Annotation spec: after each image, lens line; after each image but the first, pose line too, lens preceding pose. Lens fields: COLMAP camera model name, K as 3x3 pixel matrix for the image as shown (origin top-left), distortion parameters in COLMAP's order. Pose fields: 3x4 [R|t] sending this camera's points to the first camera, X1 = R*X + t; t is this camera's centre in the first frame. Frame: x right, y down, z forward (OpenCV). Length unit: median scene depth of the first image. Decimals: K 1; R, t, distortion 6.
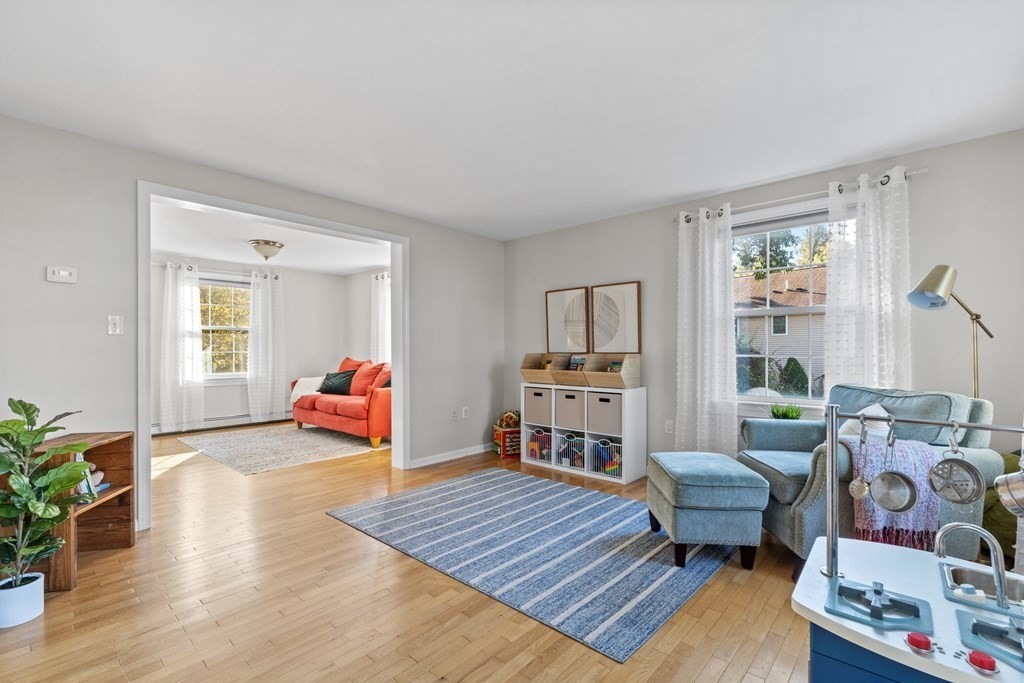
lens RADIAL K [[385.9, 0, 511.2], [0, 385.9, 339.5], [0, 0, 1]] dist [-0.000791, 0.000061]
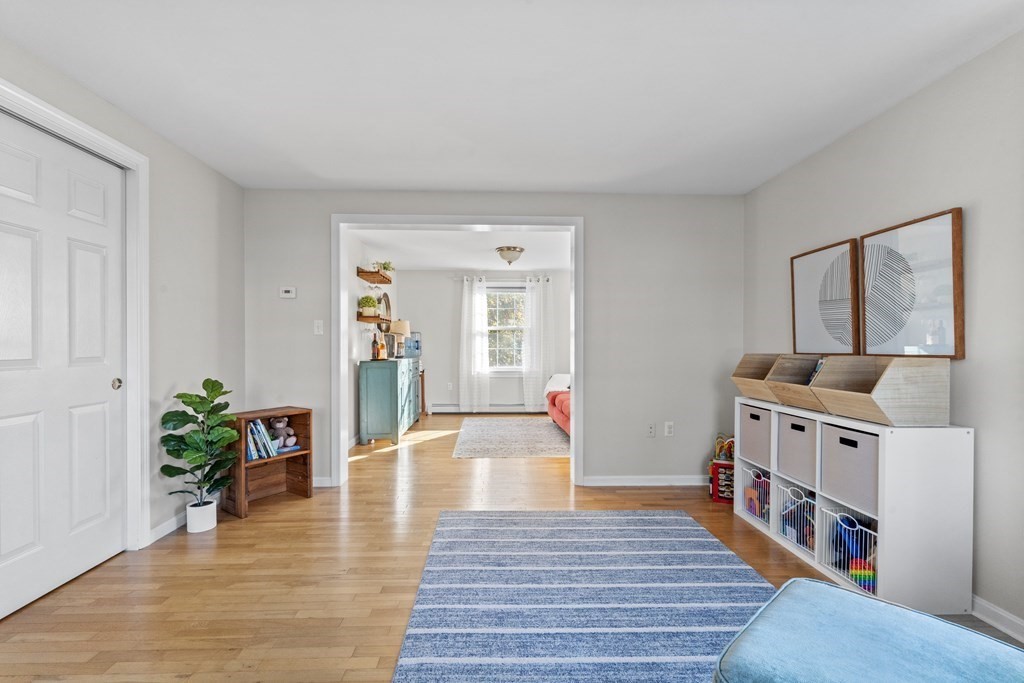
lens RADIAL K [[408.4, 0, 512.0], [0, 408.4, 341.5], [0, 0, 1]] dist [-0.000654, -0.000174]
pose [[0.748892, -0.004140, -0.662679, 0.240828], [0.012224, 0.999897, 0.007566, 0.005041], [0.662579, -0.013767, 0.748865, 0.233969]]
